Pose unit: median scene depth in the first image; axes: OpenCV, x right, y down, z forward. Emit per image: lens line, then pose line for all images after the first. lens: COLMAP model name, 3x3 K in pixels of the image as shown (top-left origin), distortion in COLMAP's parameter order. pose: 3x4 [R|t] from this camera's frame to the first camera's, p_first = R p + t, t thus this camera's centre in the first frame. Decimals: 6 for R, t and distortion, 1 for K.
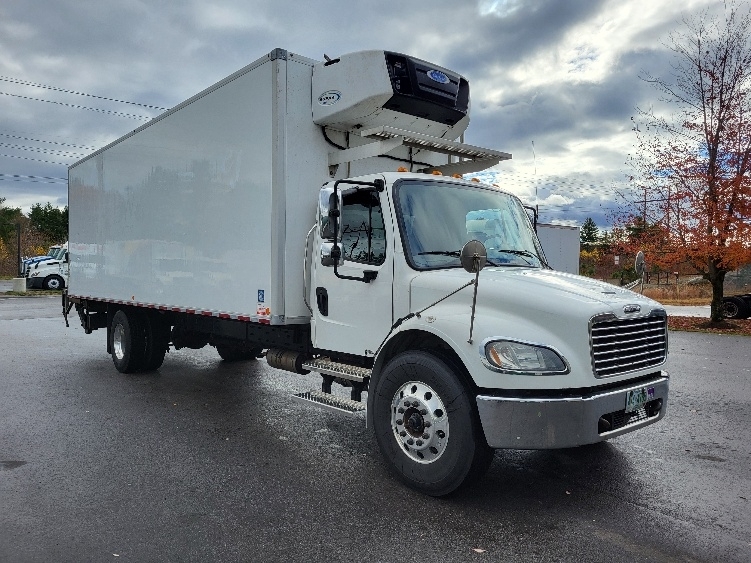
lens RADIAL K [[572.8, 0, 375.5], [0, 572.8, 281.5], [0, 0, 1]] dist [0.005124, 0.004441]
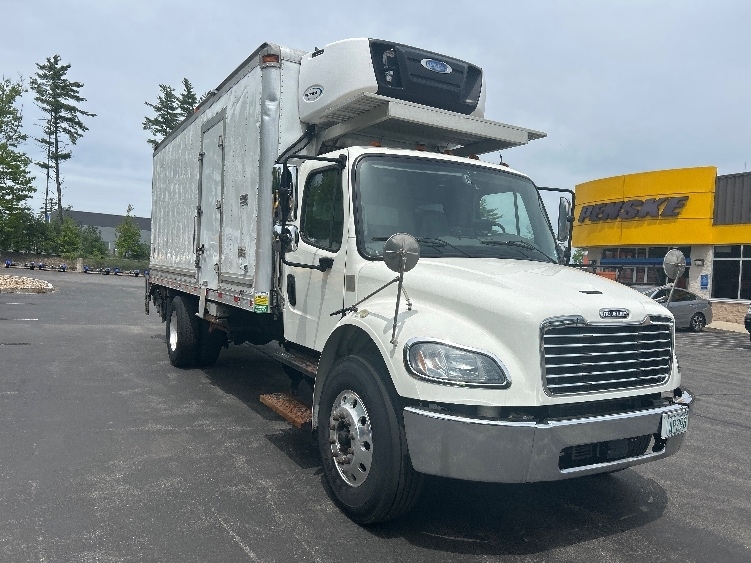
lens RADIAL K [[572.8, 0, 375.5], [0, 572.8, 281.5], [0, 0, 1]] dist [0.005124, 0.004441]
pose [[0.982992, 0.035370, -0.180208, 0.244966], [-0.033694, 0.999356, 0.012354, 0.005307], [0.180528, -0.006072, 0.983551, 0.143361]]
